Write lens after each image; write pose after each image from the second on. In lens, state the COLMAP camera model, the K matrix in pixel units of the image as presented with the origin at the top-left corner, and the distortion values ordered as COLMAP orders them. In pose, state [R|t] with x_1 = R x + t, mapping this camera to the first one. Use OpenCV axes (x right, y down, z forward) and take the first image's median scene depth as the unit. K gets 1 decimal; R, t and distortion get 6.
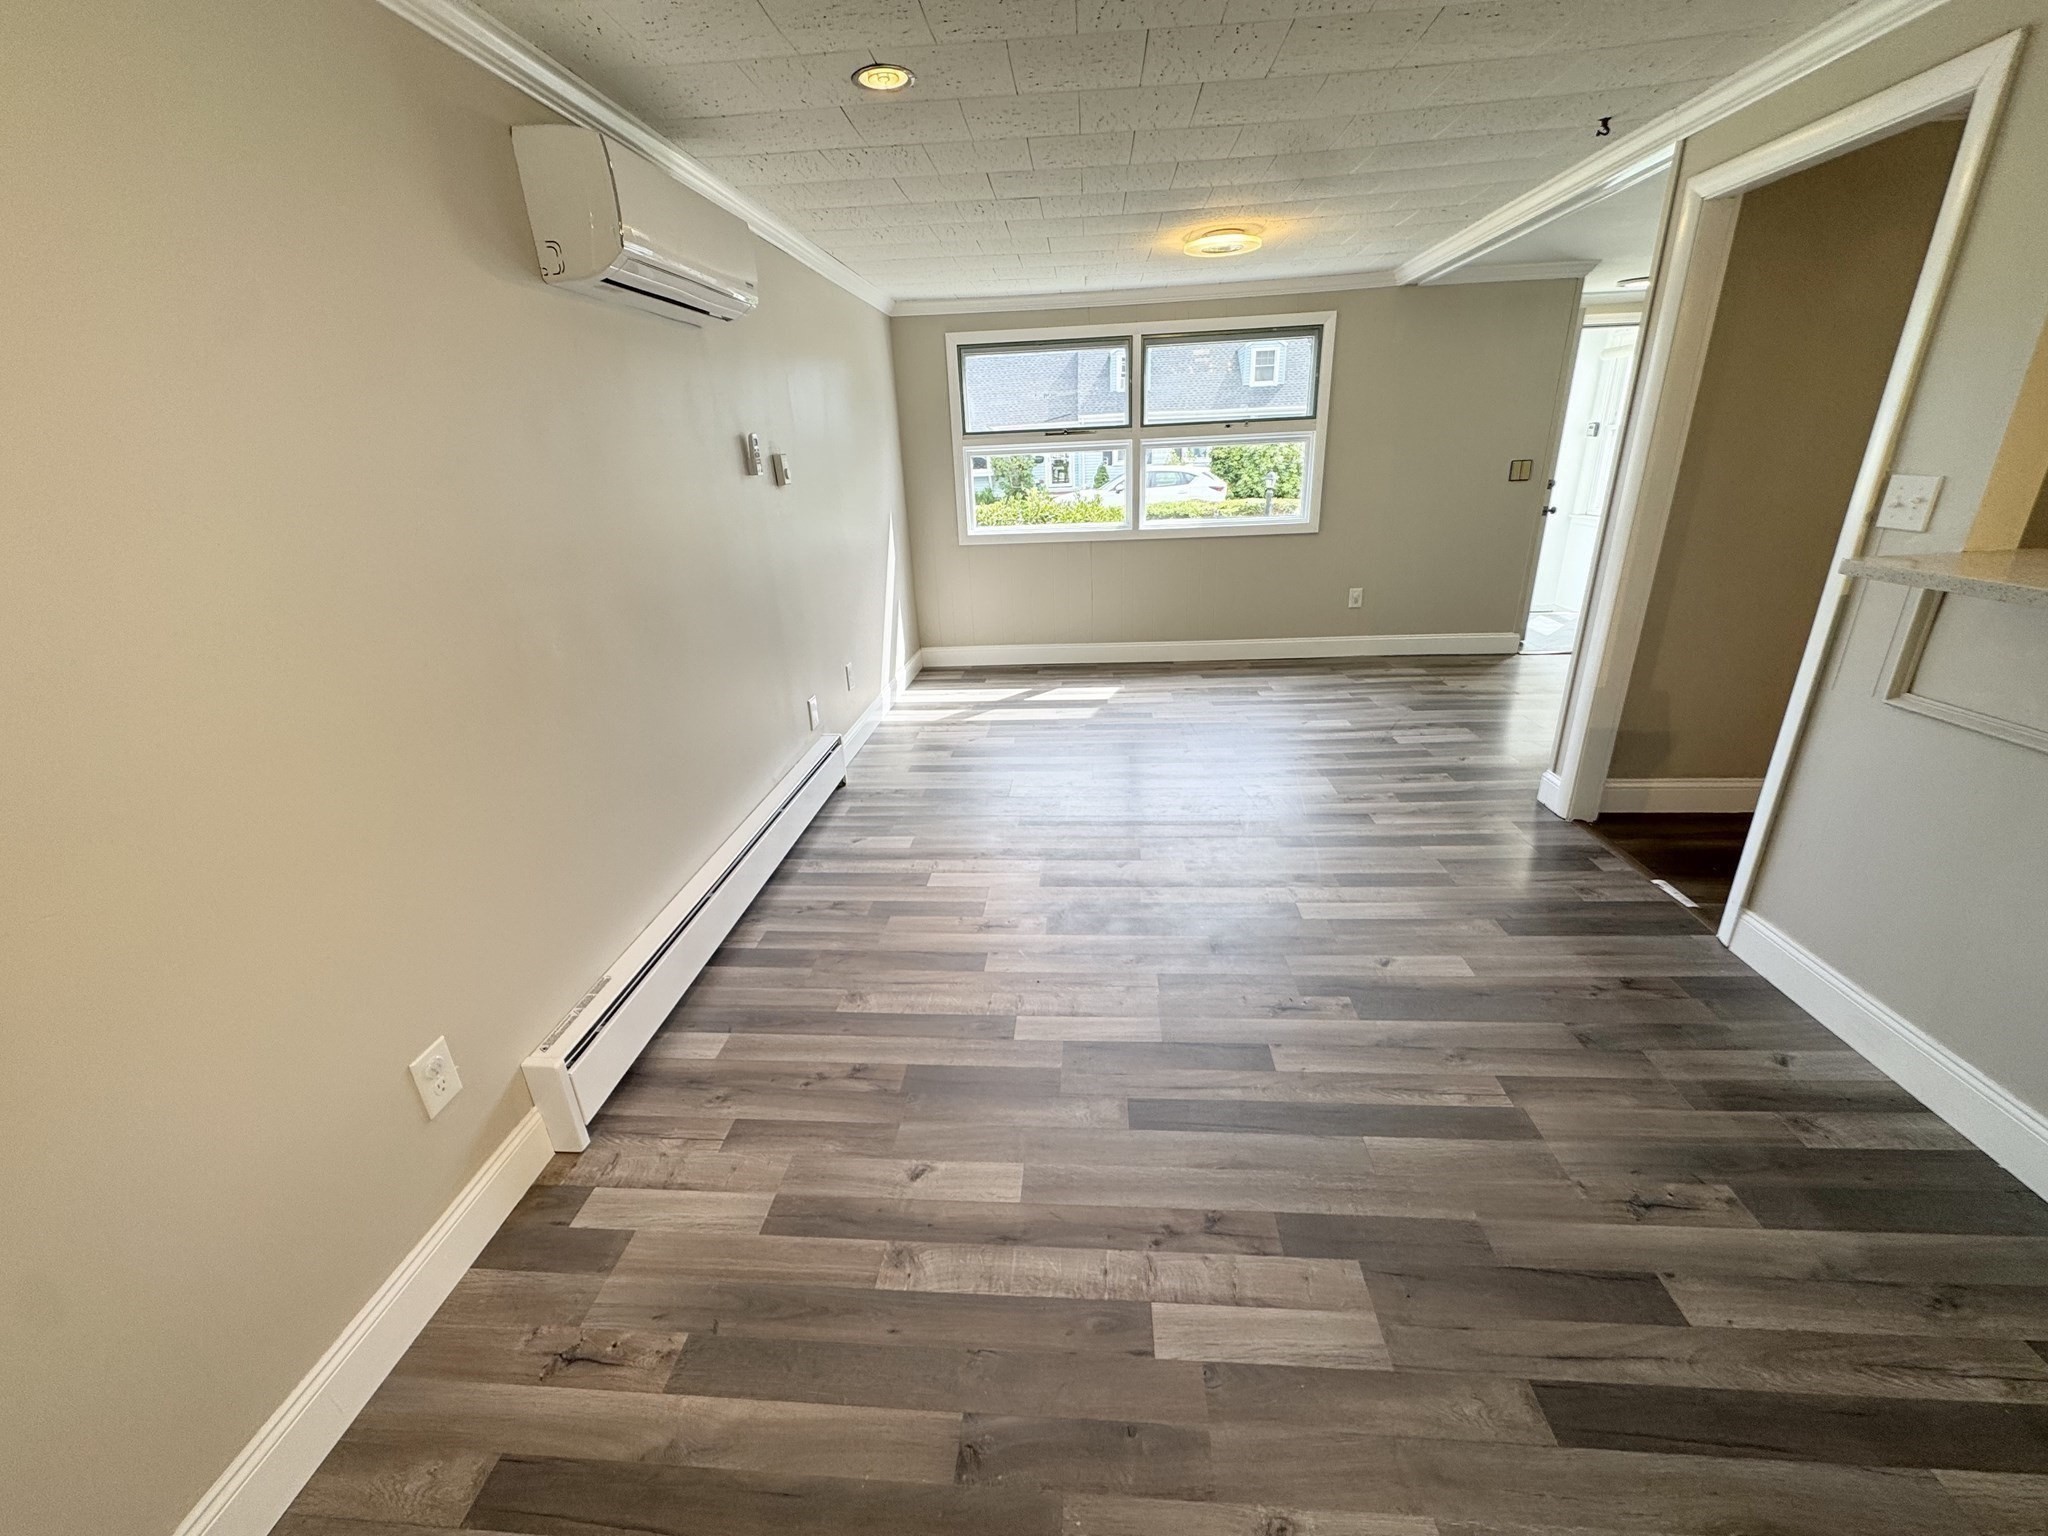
lens RADIAL K [[822.3, 0, 1025.6], [0, 822.3, 765.3], [0, 0, 1]] dist [-0.002909, -0.000167]
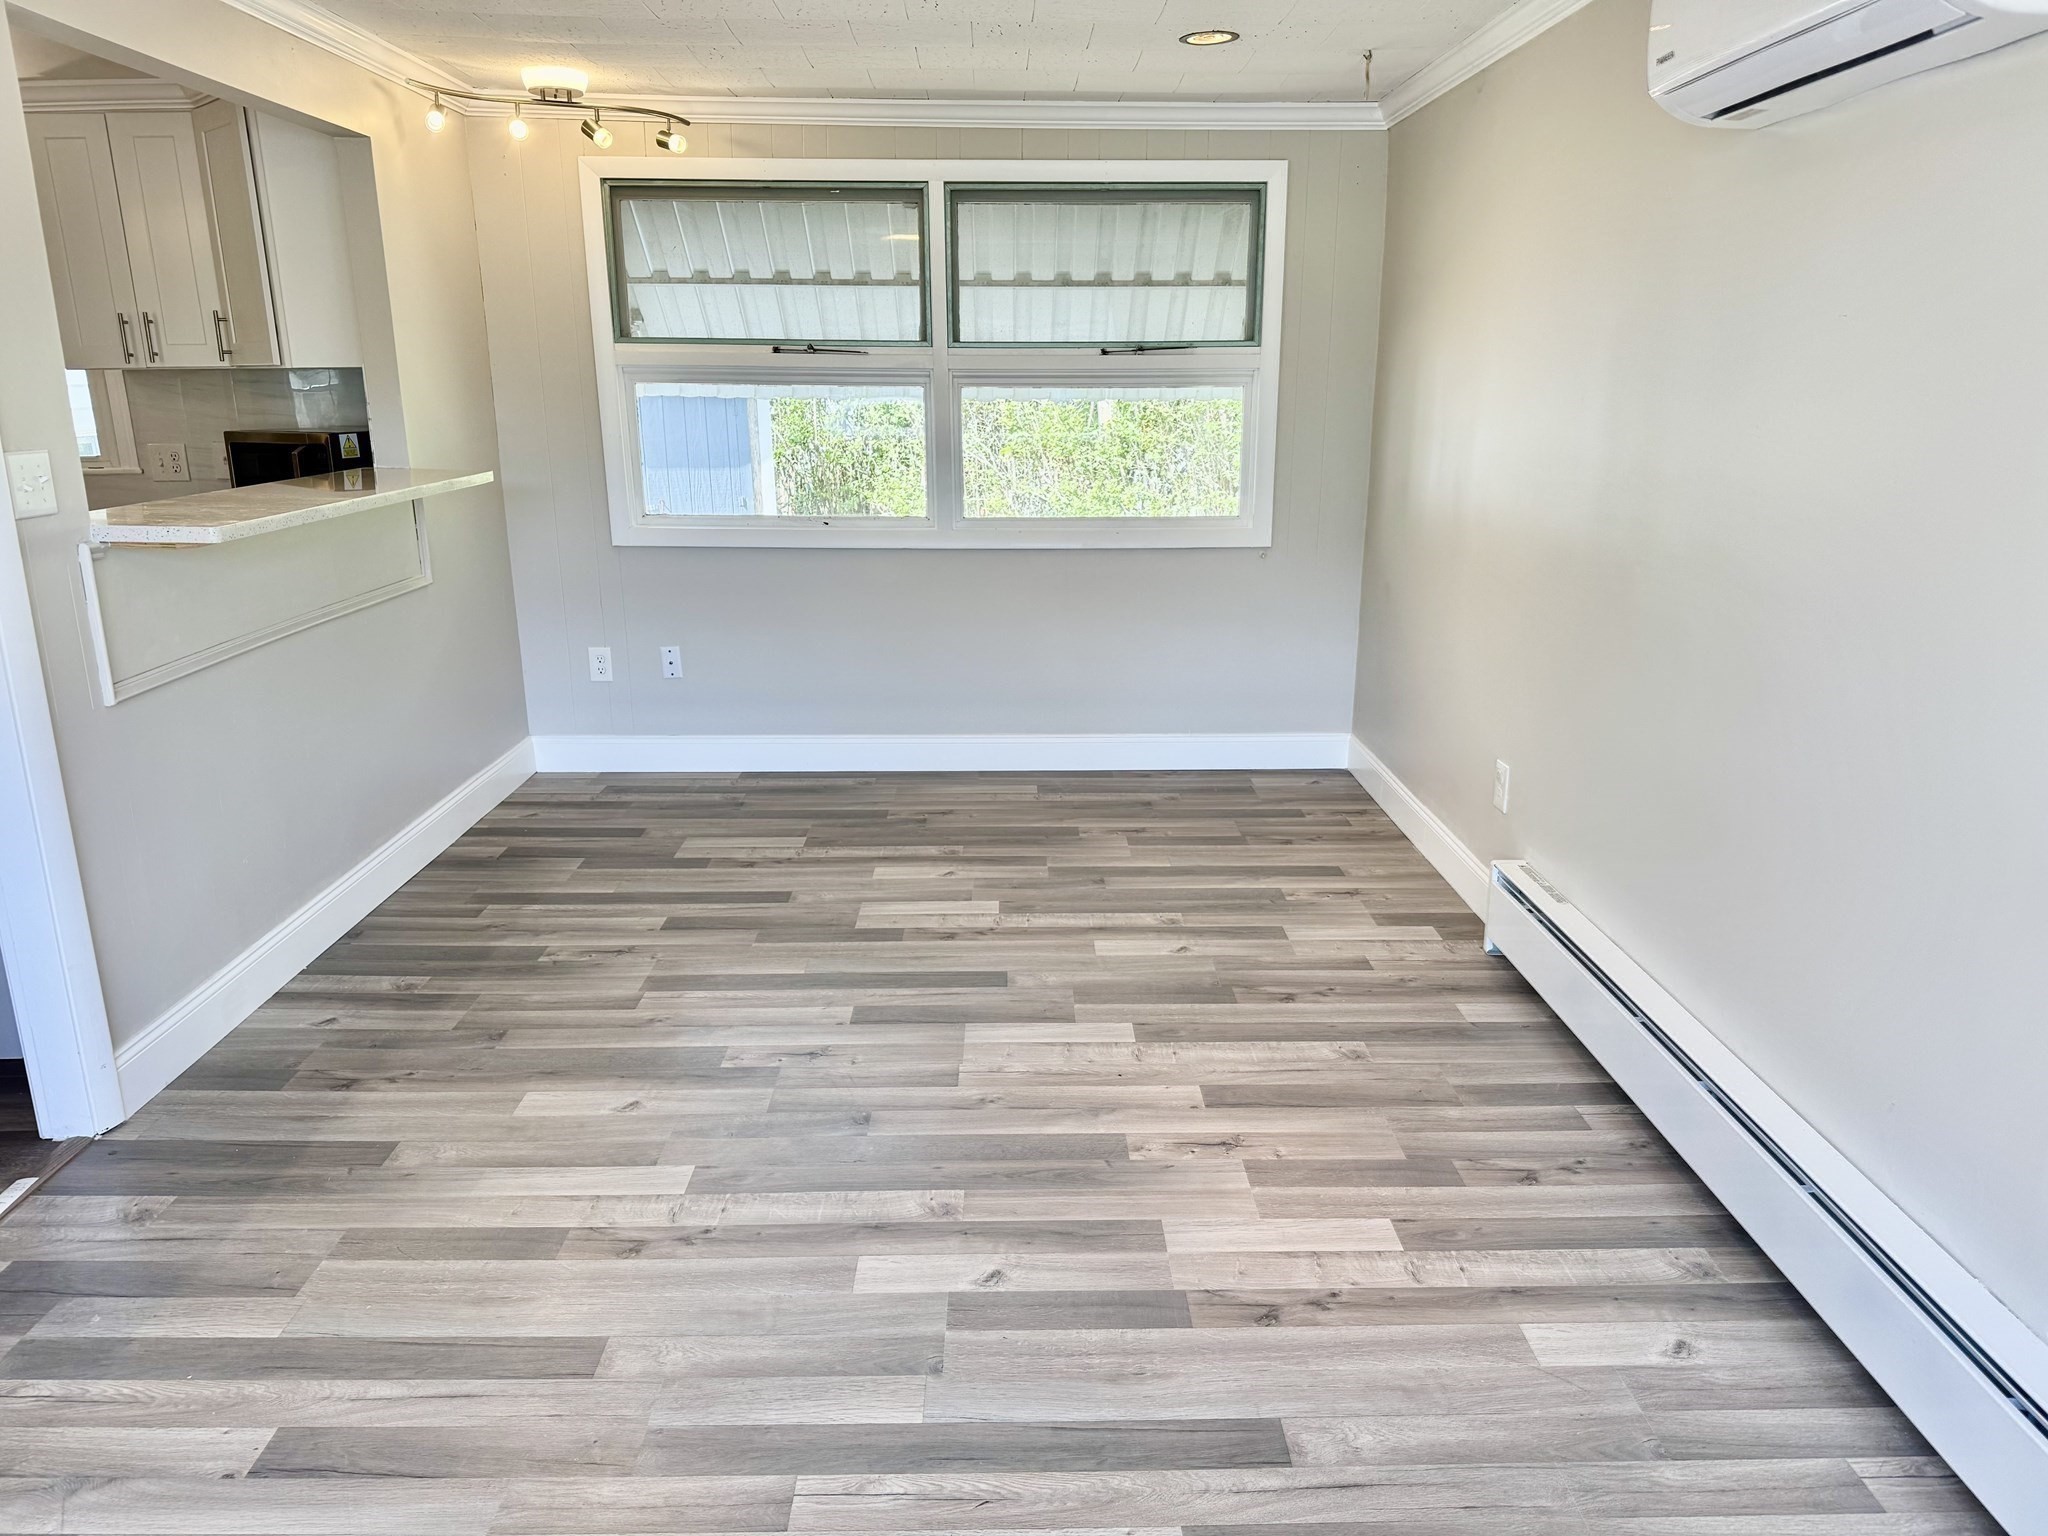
lens RADIAL K [[1433.3, 0, 1022.0], [0, 1433.3, 815.0], [0, 0, 1]] dist [0.045856, -0.014477]
pose [[-0.995283, 0.066887, -0.070267, 0.249312], [0.008809, 0.783633, 0.621161, -1.009088], [0.096611, 0.617612, -0.780526, 2.598101]]
